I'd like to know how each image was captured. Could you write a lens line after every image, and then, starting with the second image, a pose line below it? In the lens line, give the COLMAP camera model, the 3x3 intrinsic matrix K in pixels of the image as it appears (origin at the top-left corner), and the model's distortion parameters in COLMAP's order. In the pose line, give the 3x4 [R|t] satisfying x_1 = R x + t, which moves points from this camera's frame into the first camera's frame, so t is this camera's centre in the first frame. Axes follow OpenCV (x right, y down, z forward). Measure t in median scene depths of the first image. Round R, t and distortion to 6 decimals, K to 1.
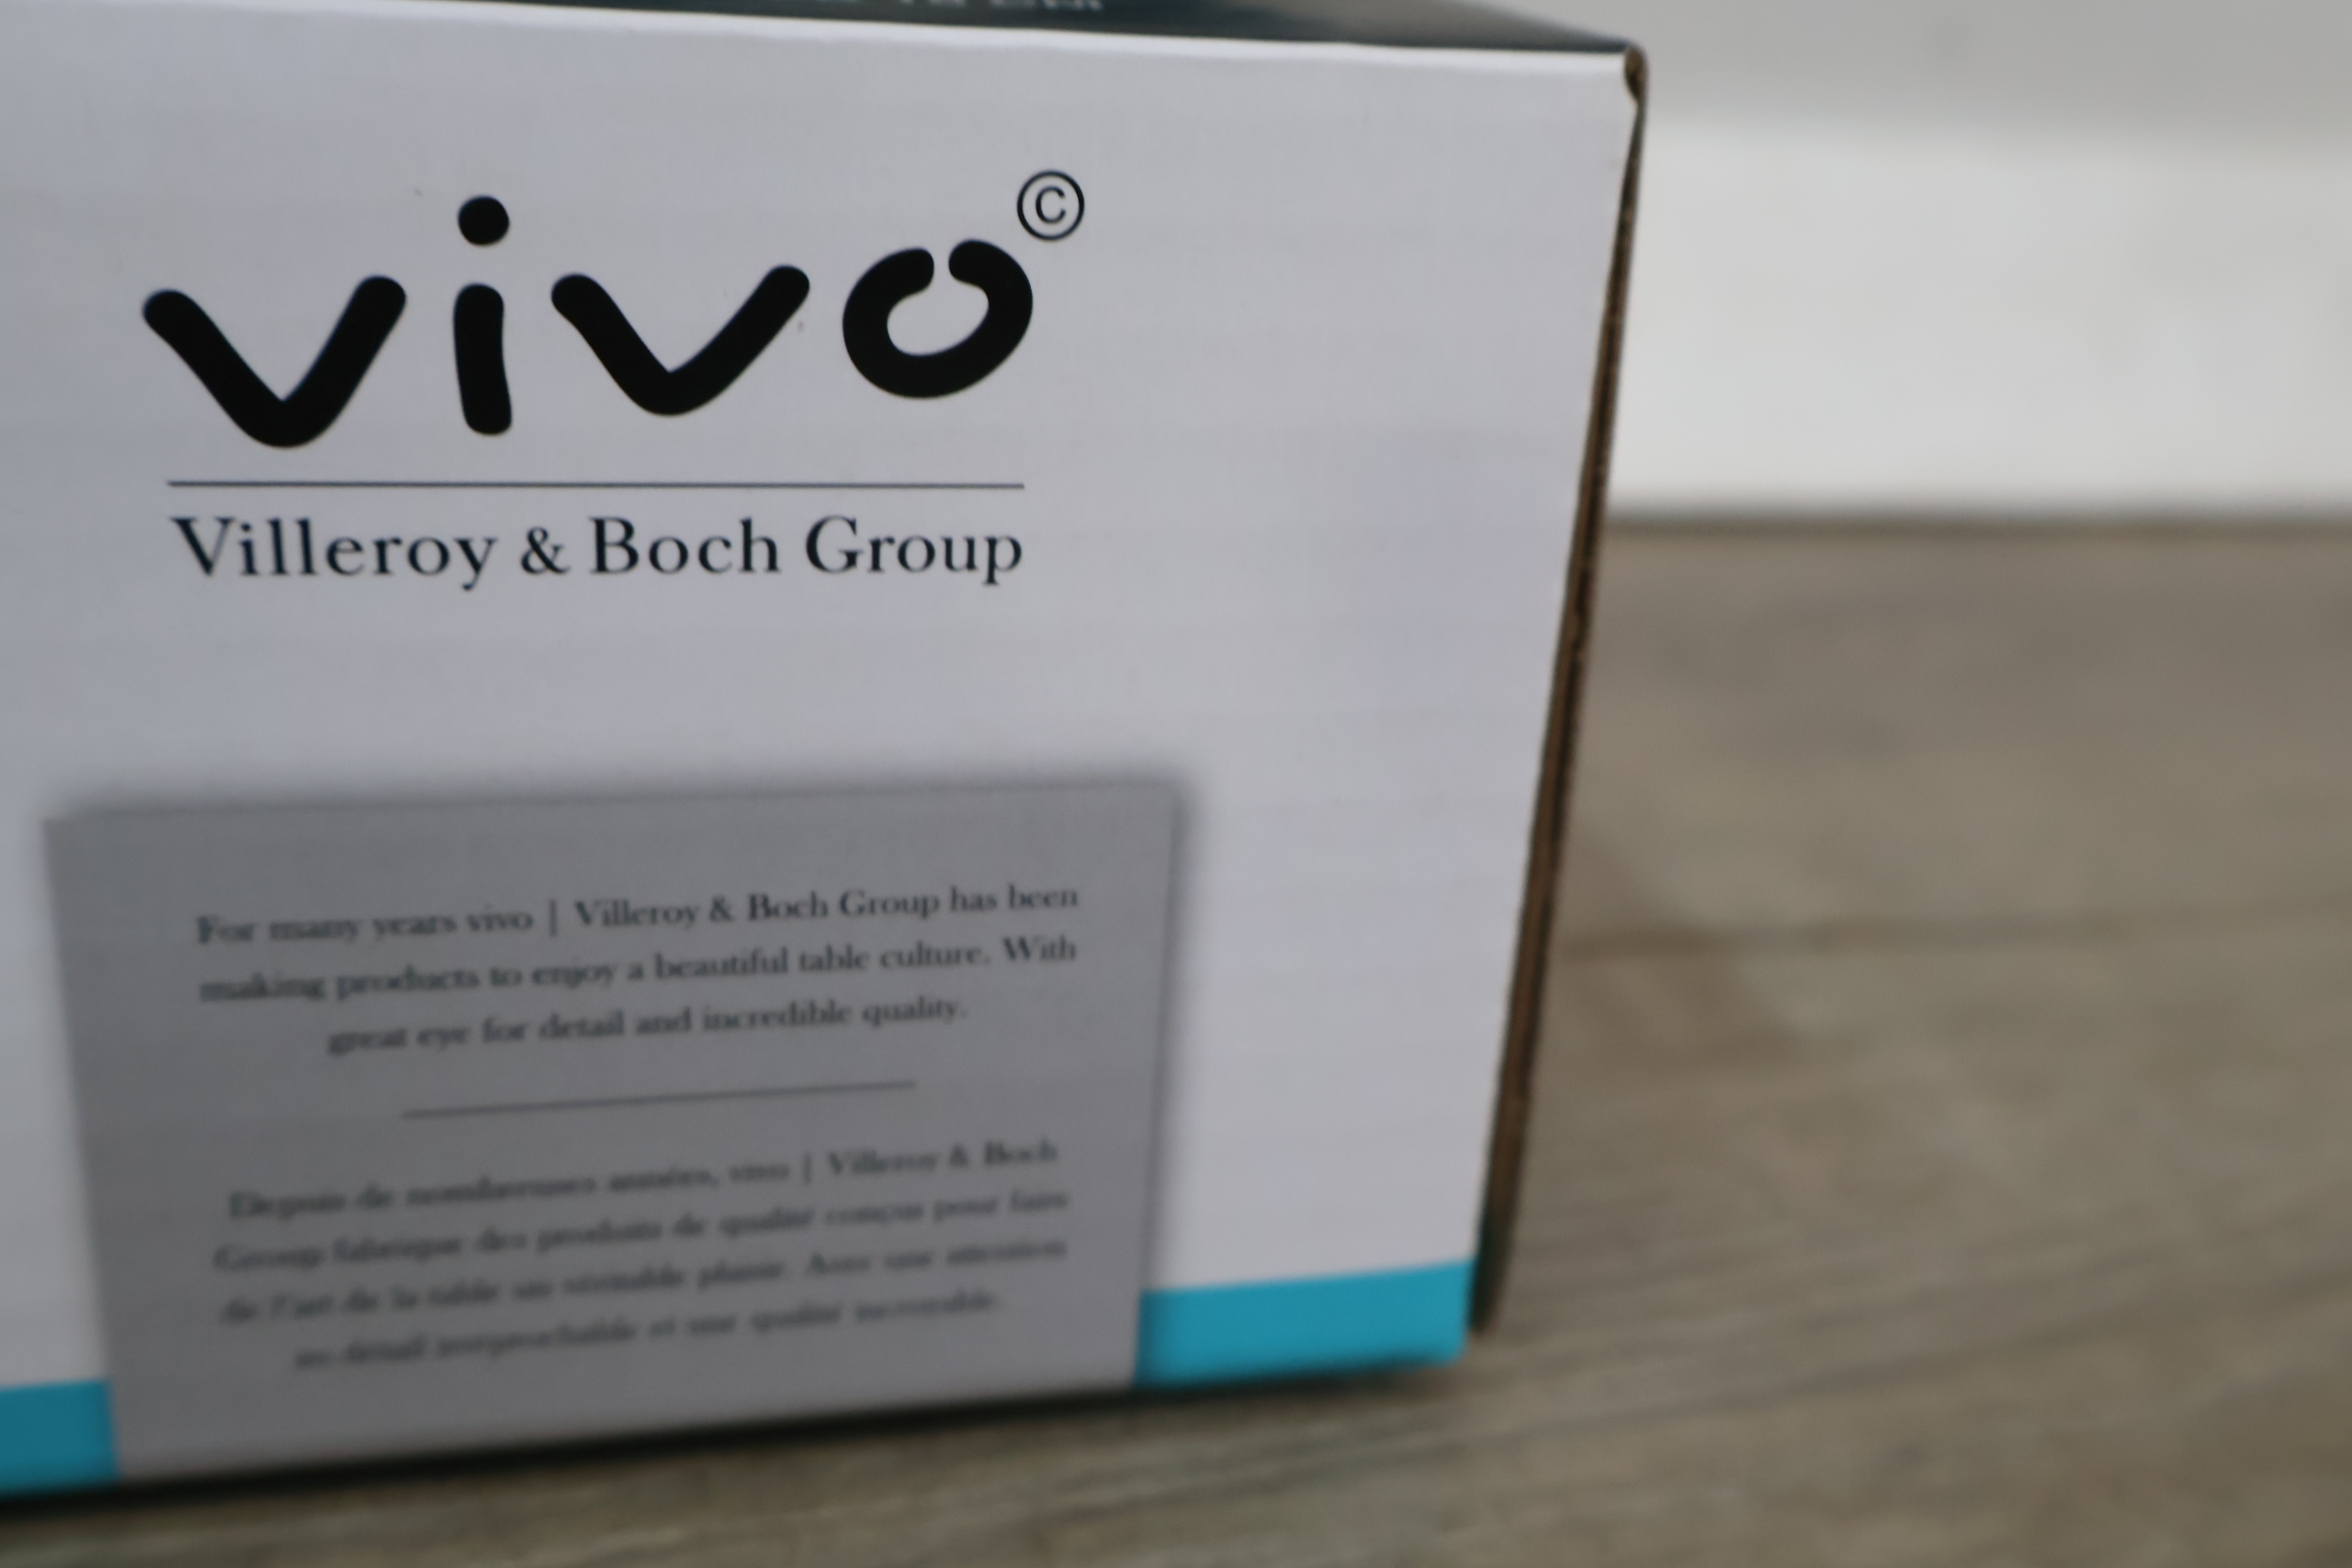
lens RADIAL K [[2346.4, 0, 1177.9], [0, 2346.4, 773.9], [0, 0, 1]] dist [0.008805, 0.000000]
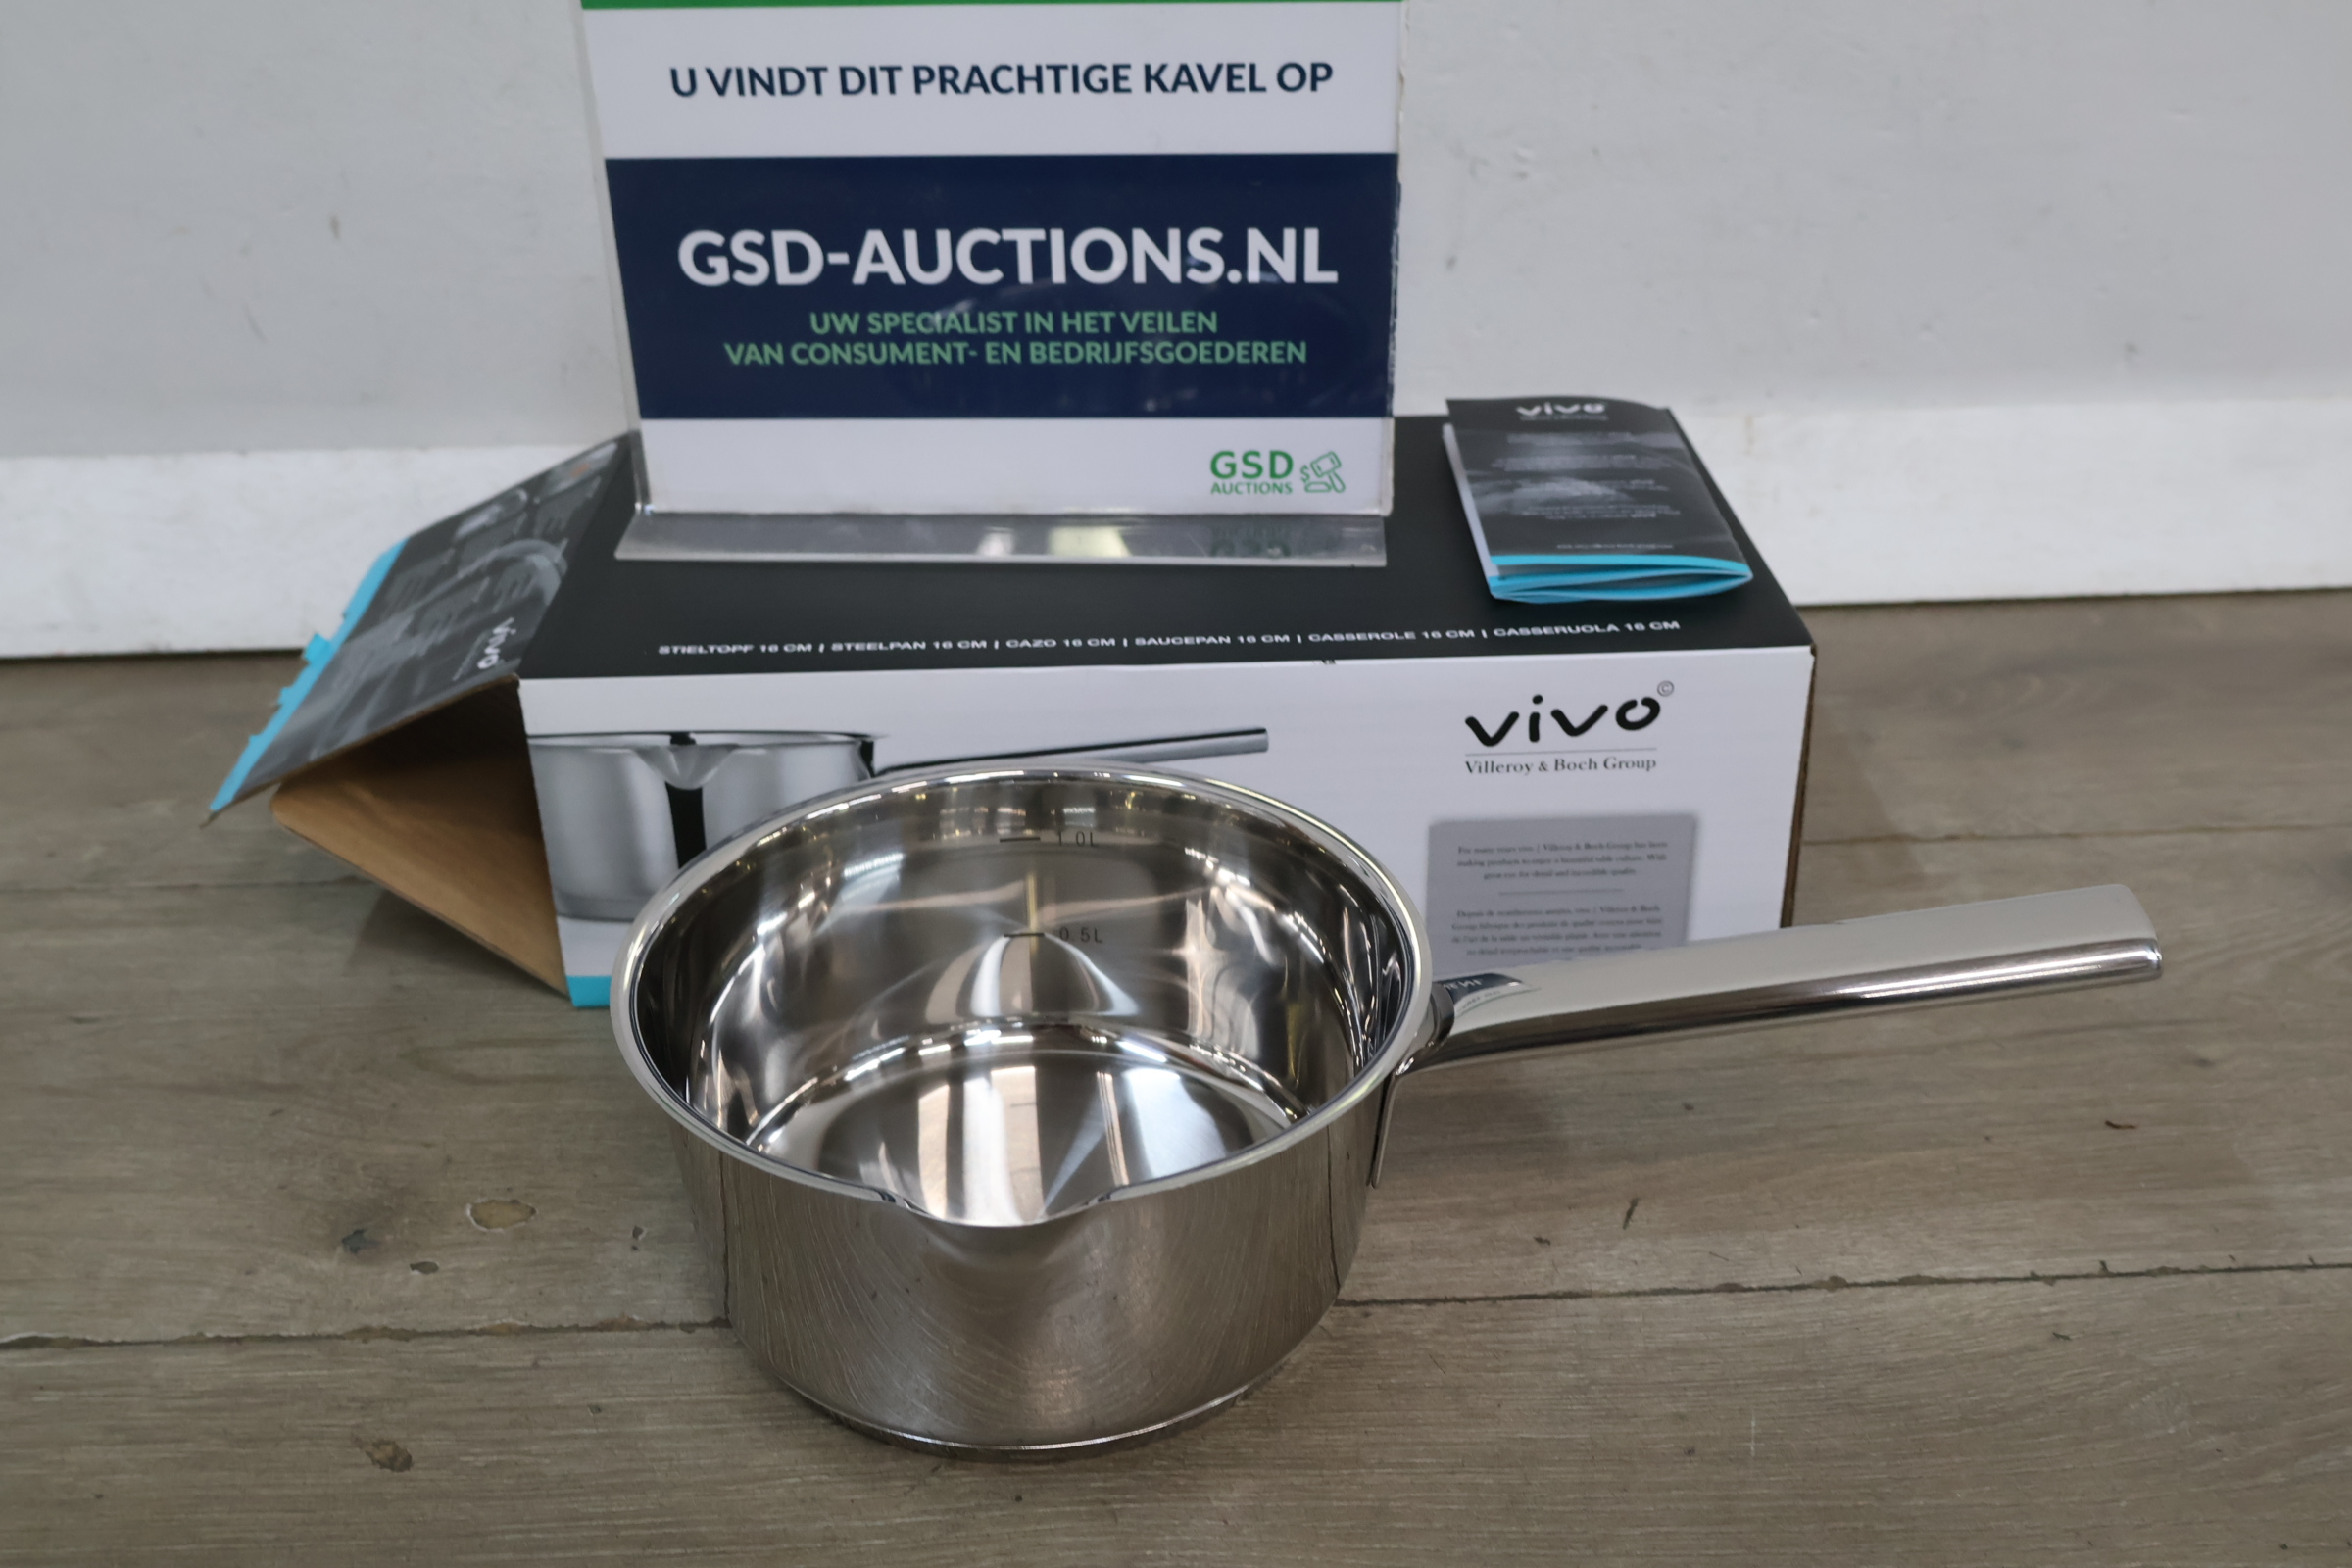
lens RADIAL K [[2346.4, 0, 1172.1], [0, 2346.4, 773.8], [0, 0, 1]] dist [0.008805, 0.000000]
pose [[0.974037, 0.023721, -0.225145, 0.032280], [0.000182, 0.994413, 0.105559, -0.487993], [0.226391, -0.102859, 0.968590, -3.028059]]
